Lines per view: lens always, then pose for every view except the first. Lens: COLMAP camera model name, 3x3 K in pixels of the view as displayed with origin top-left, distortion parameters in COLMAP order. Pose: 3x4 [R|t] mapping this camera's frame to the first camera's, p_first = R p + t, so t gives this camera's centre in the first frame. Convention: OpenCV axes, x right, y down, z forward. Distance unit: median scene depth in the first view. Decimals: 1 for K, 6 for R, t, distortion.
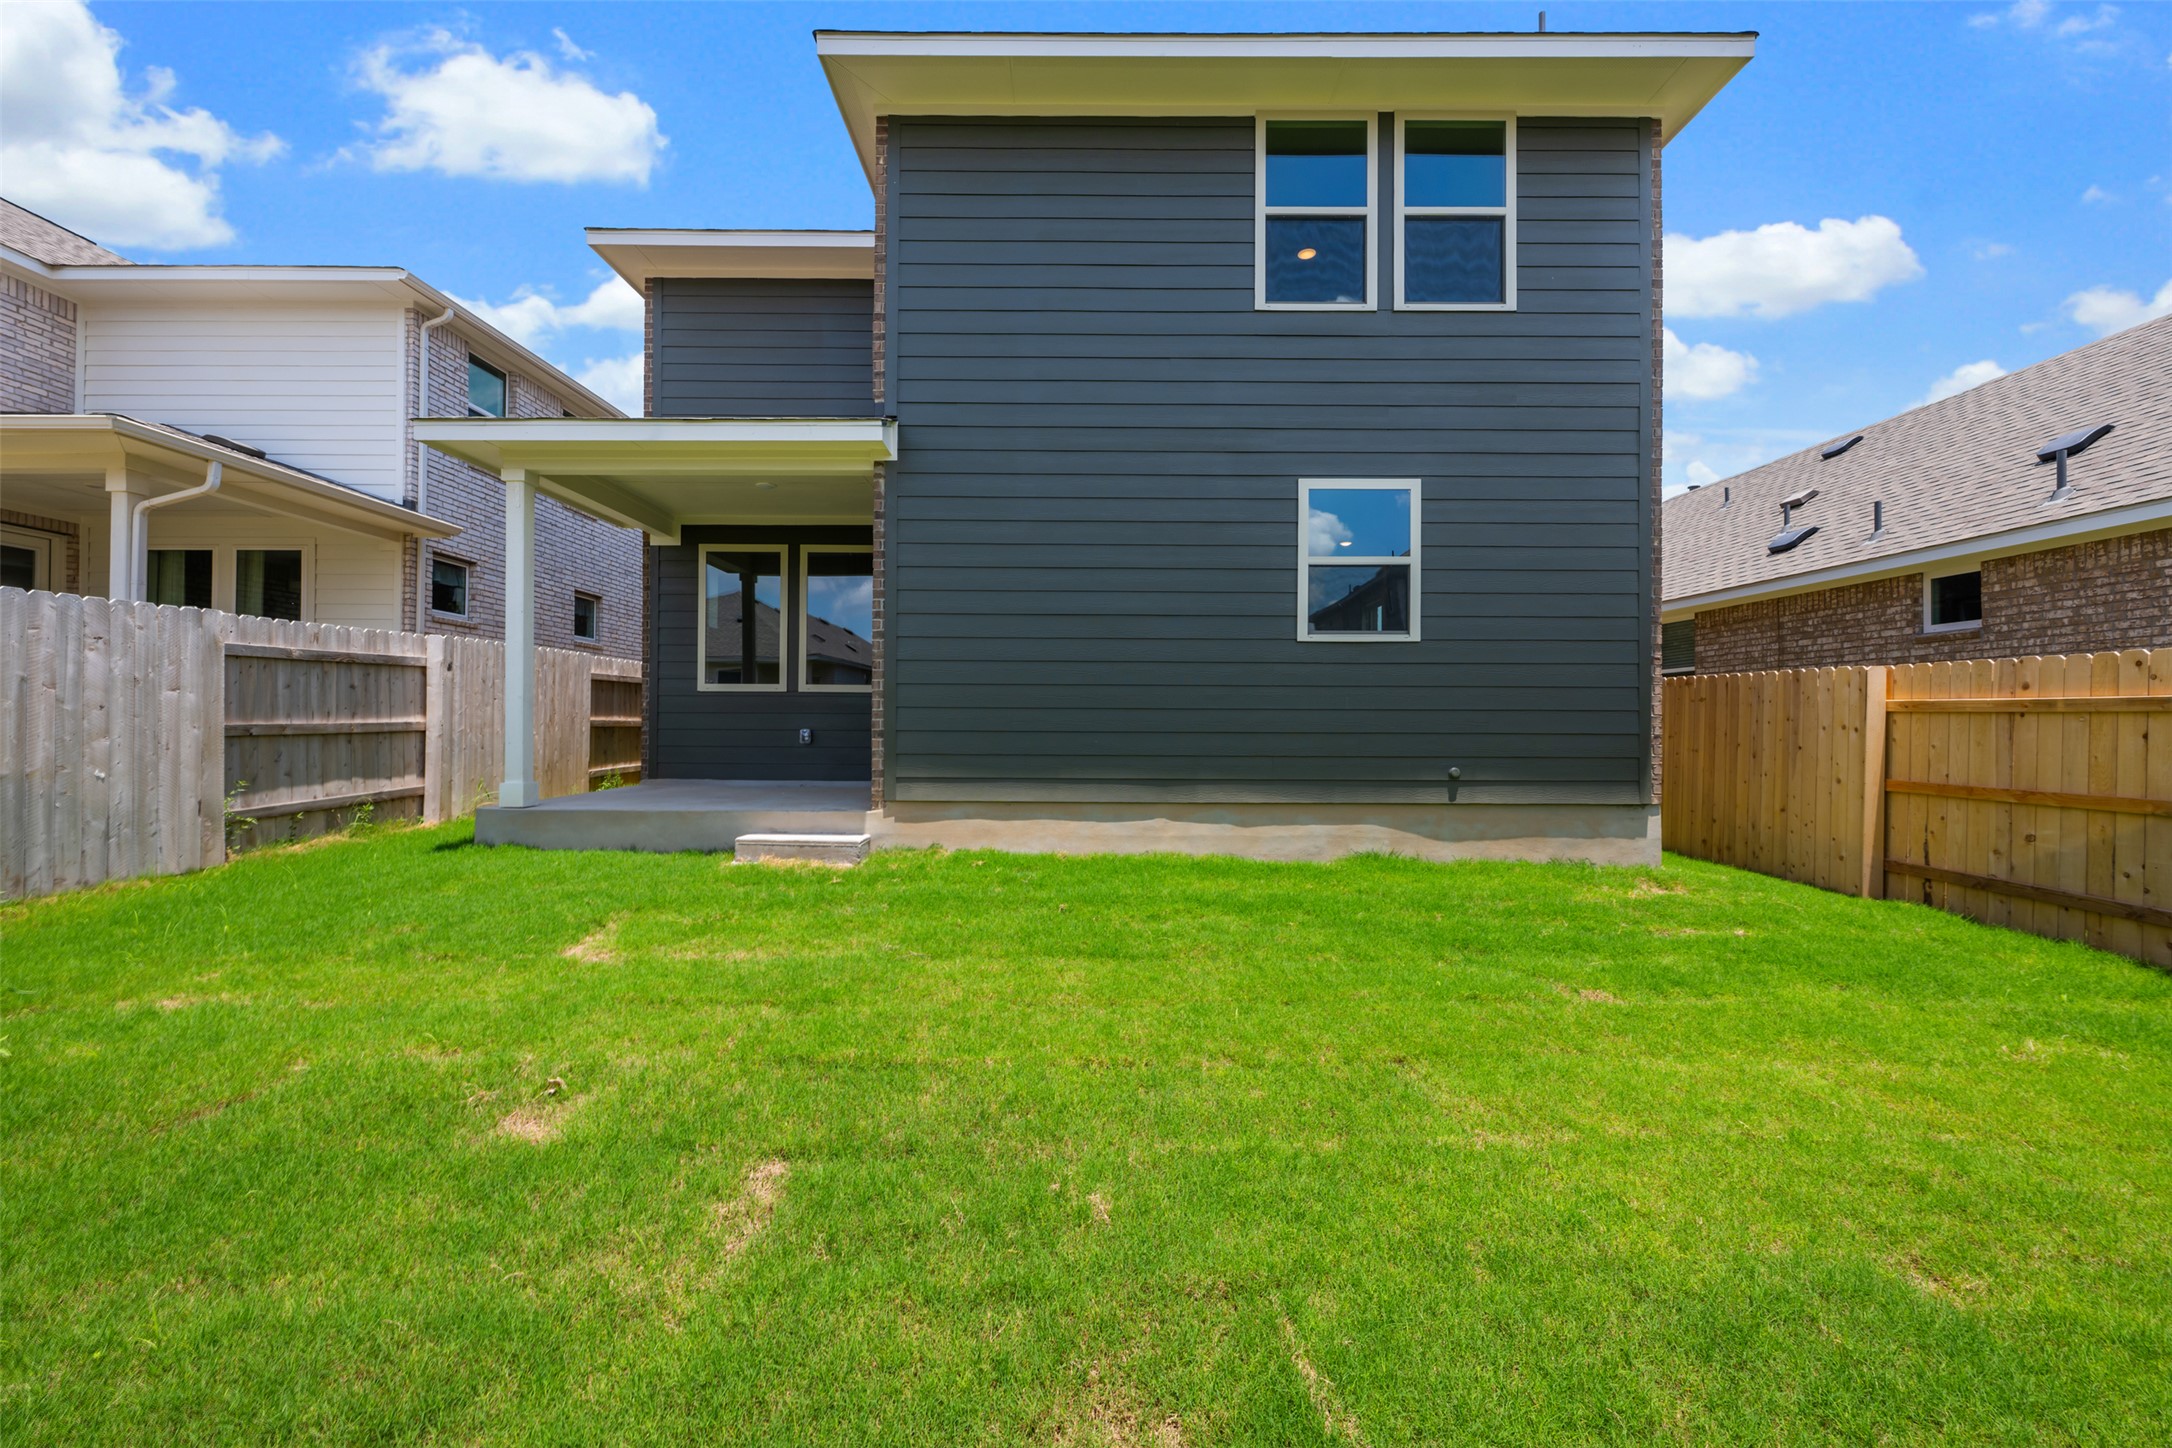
lens RADIAL K [[856.3, 0, 1087.5], [0, 856.3, 720.7], [0, 0, 1]] dist [0.000426, -0.000501]
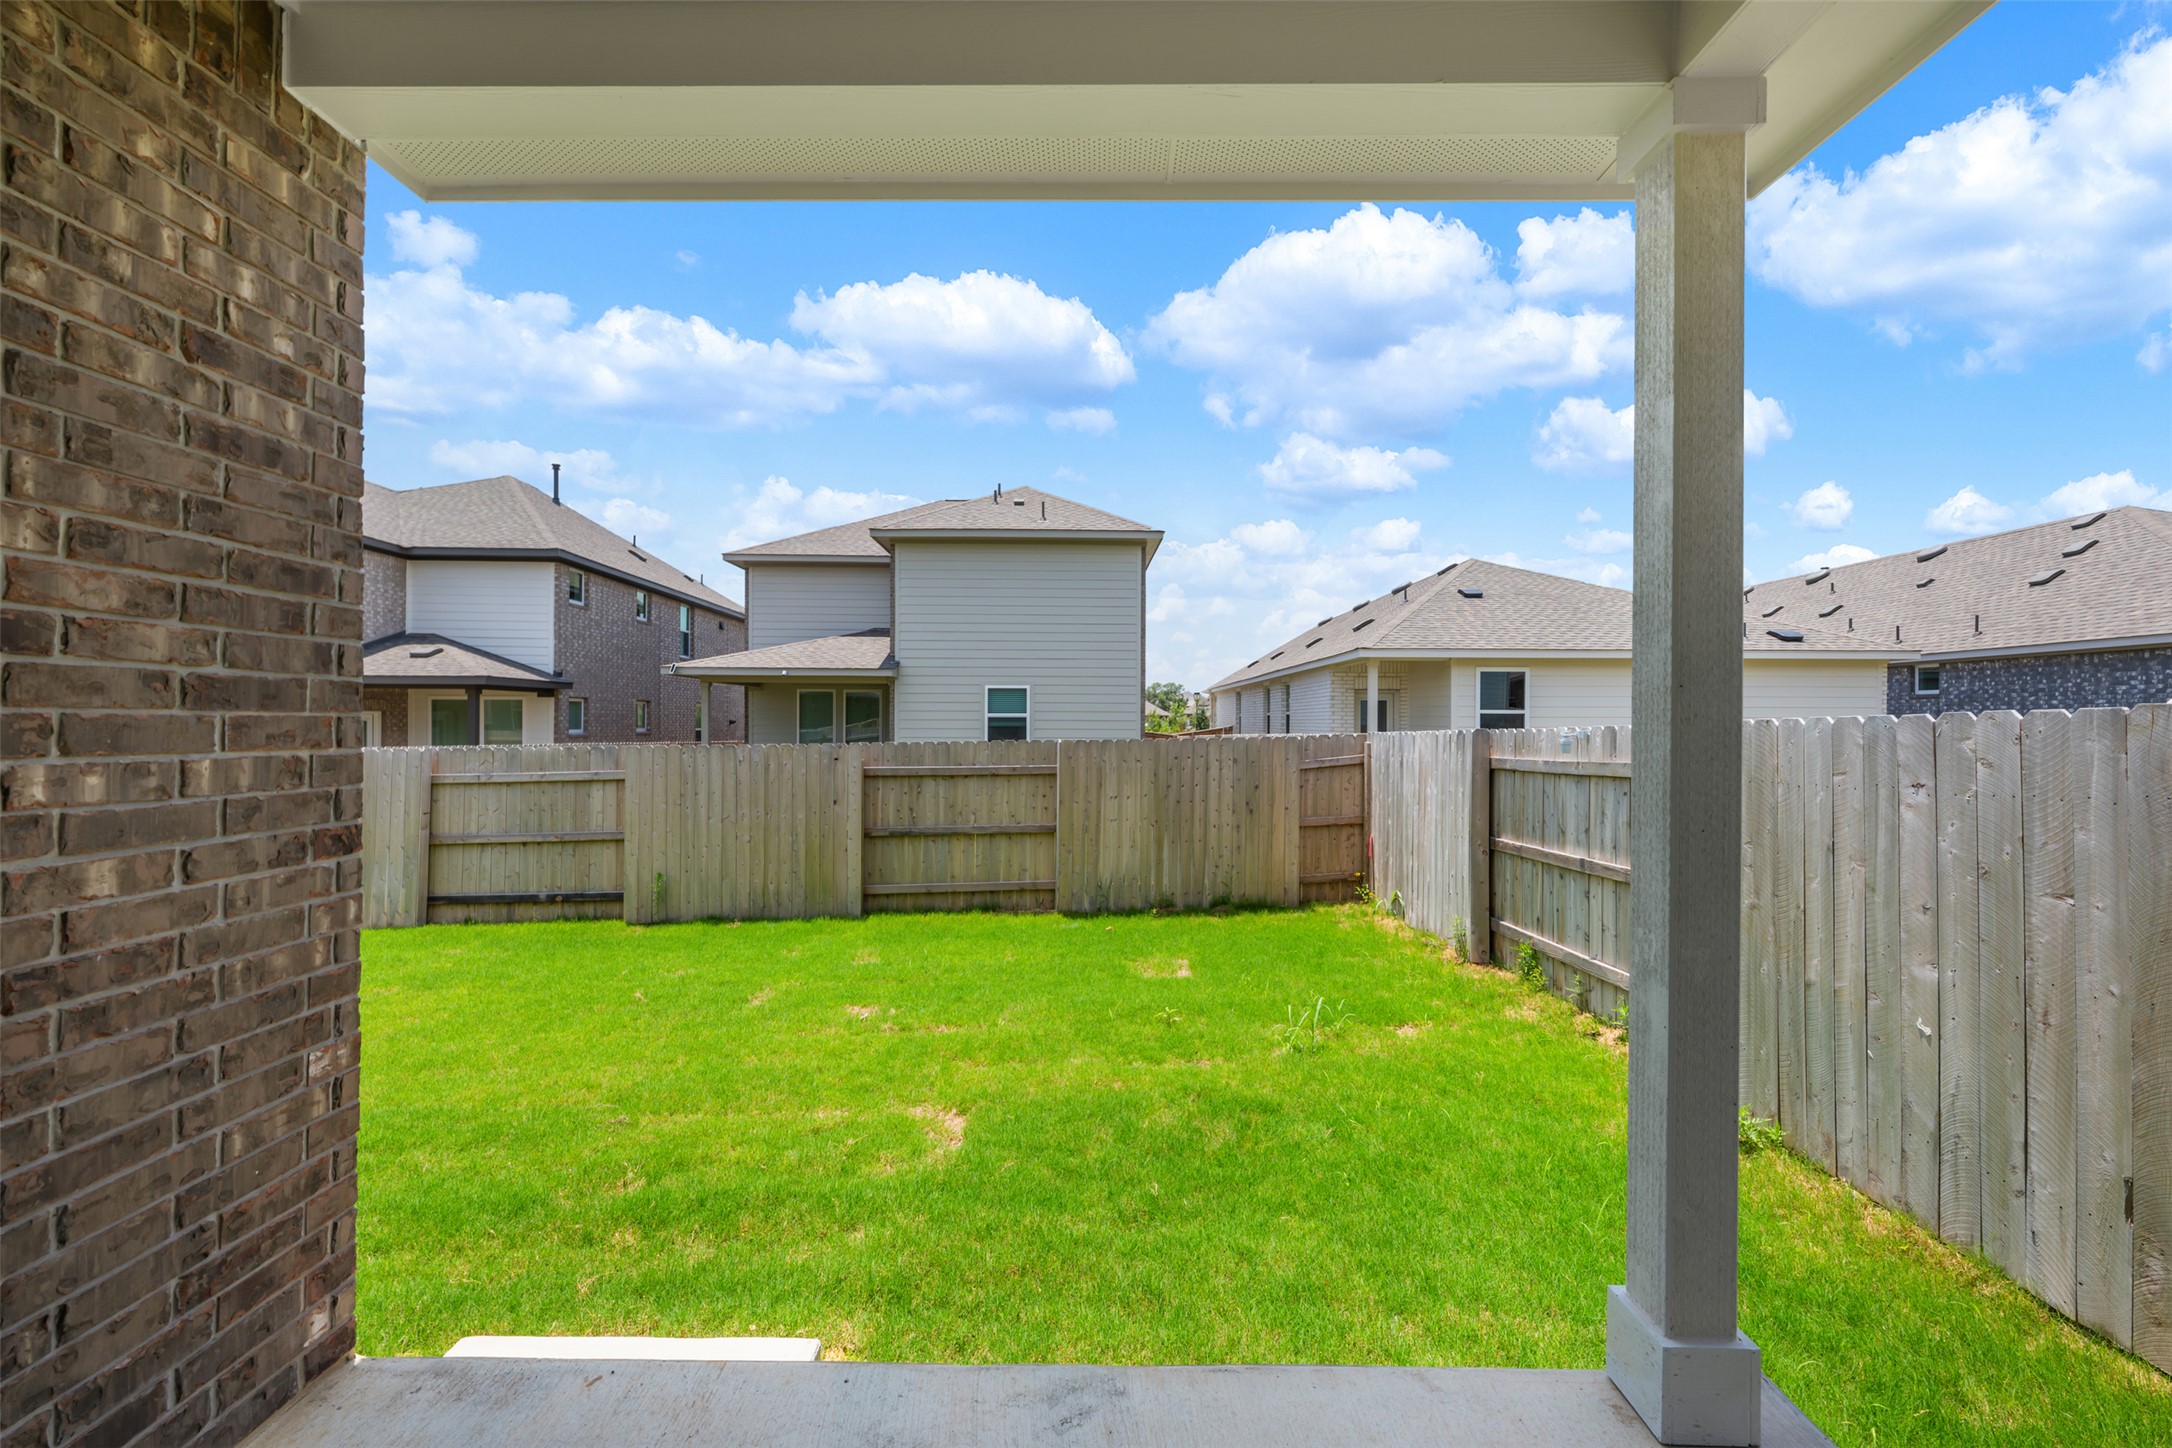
lens RADIAL K [[856.3, 0, 1084.1], [0, 856.3, 724.1], [0, 0, 1]] dist [0.000426, -0.000501]
pose [[-0.999815, -0.010403, 0.016163, -0.362662], [-0.010543, 0.999908, -0.008573, -0.074242], [-0.016073, -0.008742, -0.999833, 0.930571]]
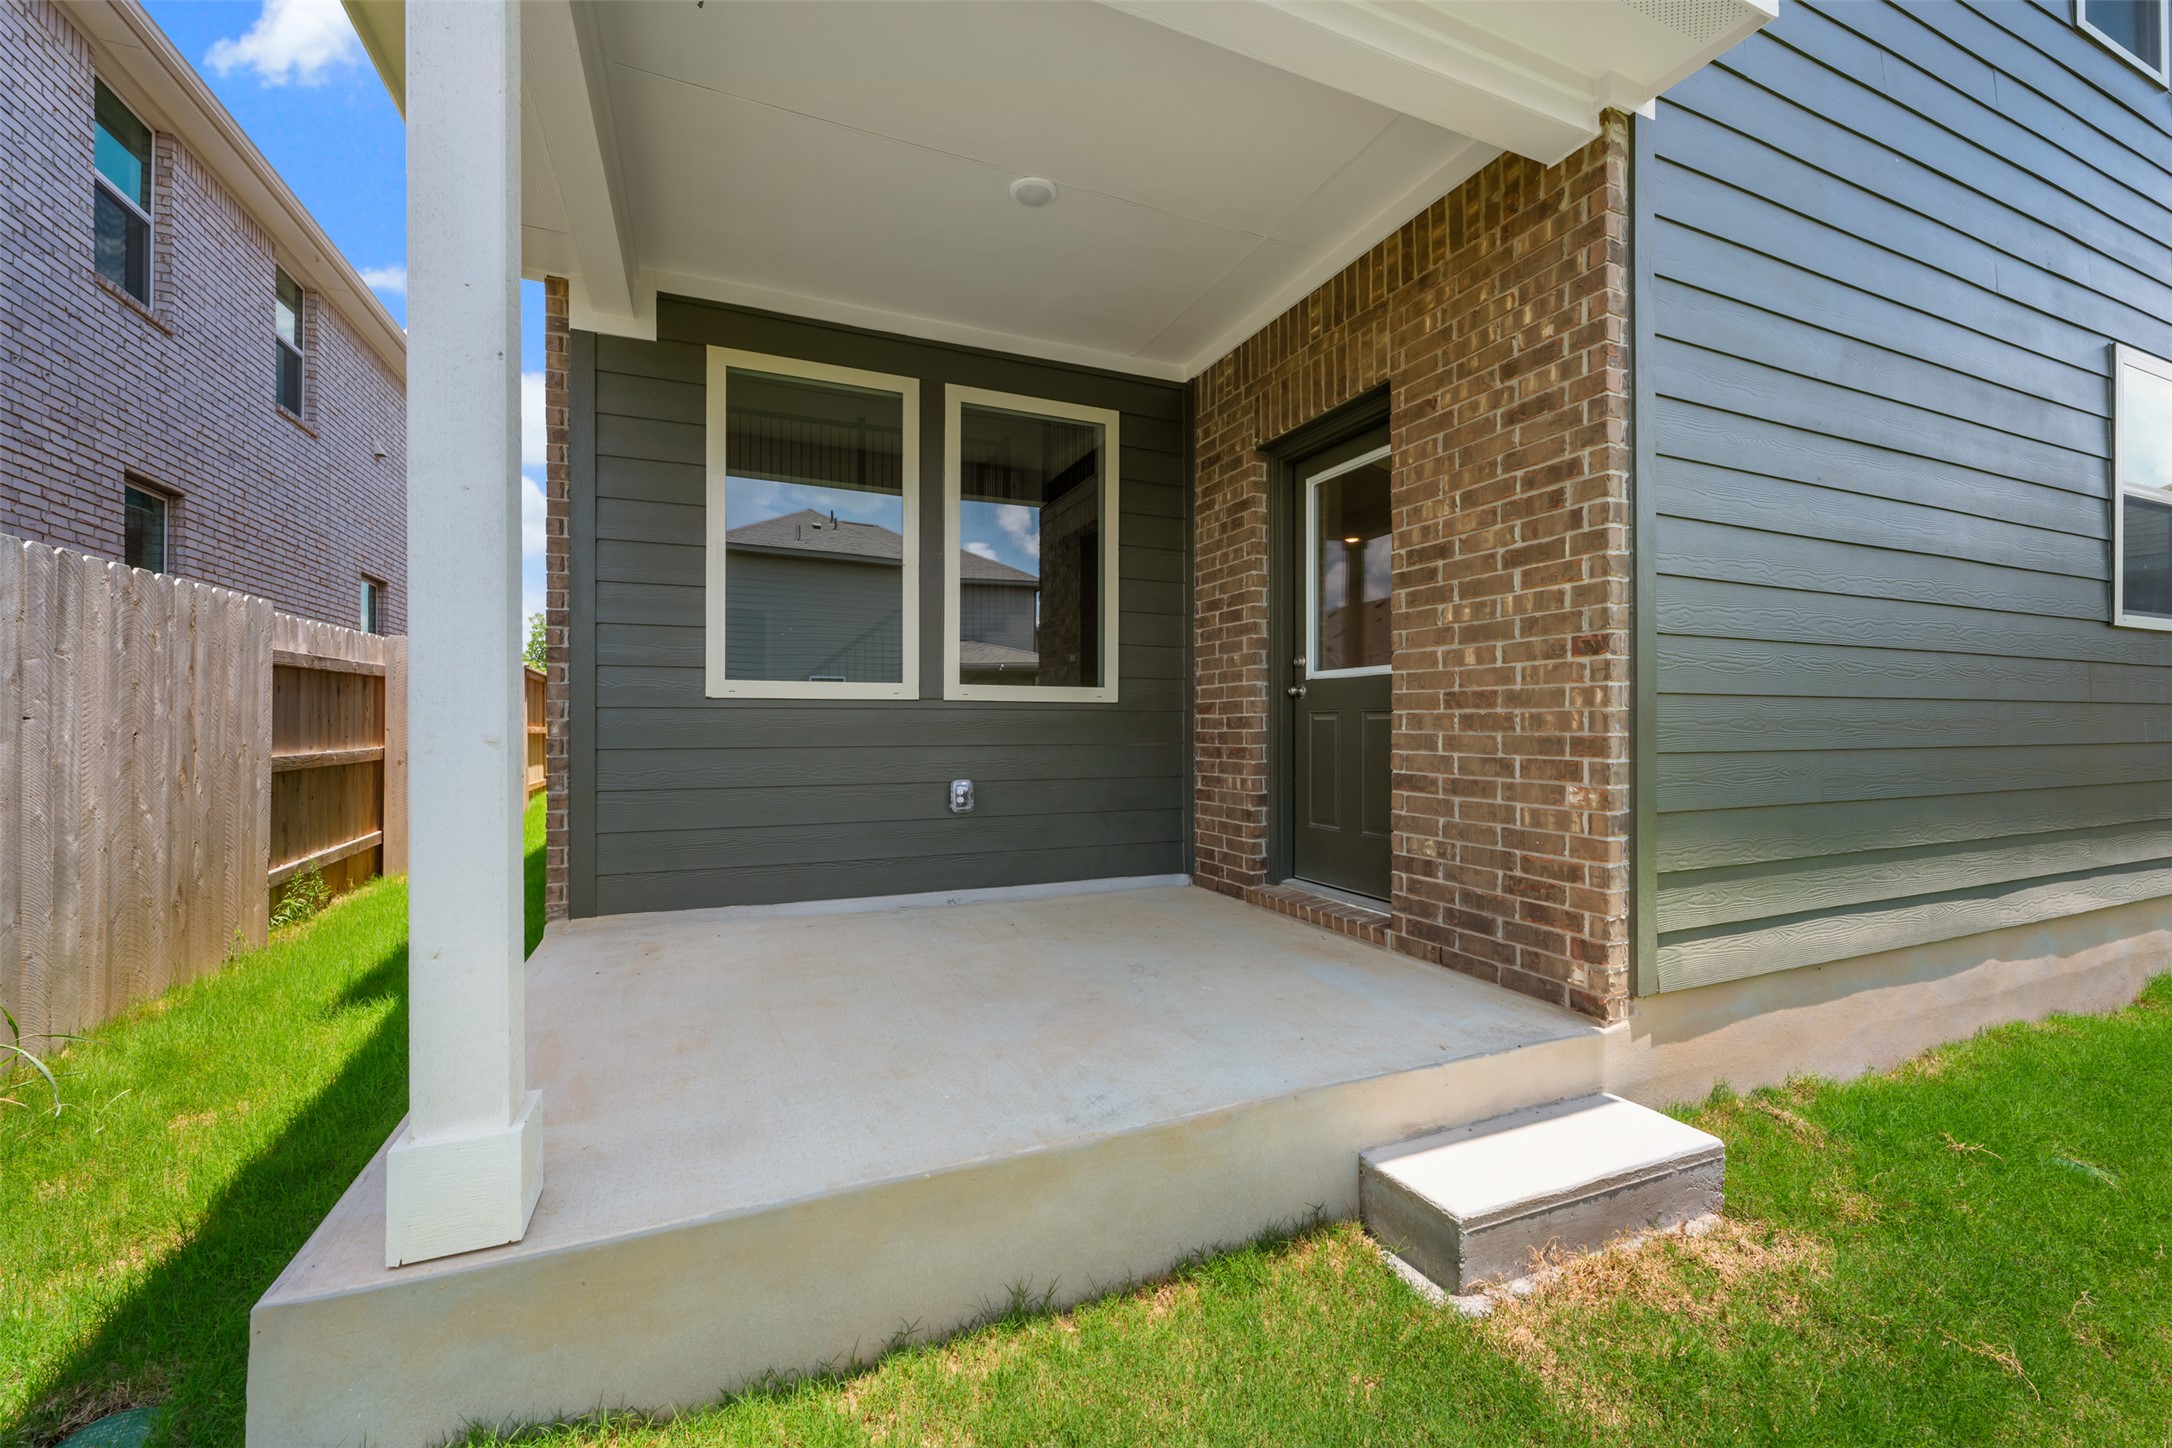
lens RADIAL K [[856.3, 0, 1090.3], [0, 856.3, 721.8], [0, 0, 1]] dist [0.000426, -0.000501]
pose [[0.918339, -0.005444, 0.395757, -0.447138], [0.004007, 0.999982, 0.004459, -0.023492], [-0.395774, -0.002509, 0.918344, 0.540076]]
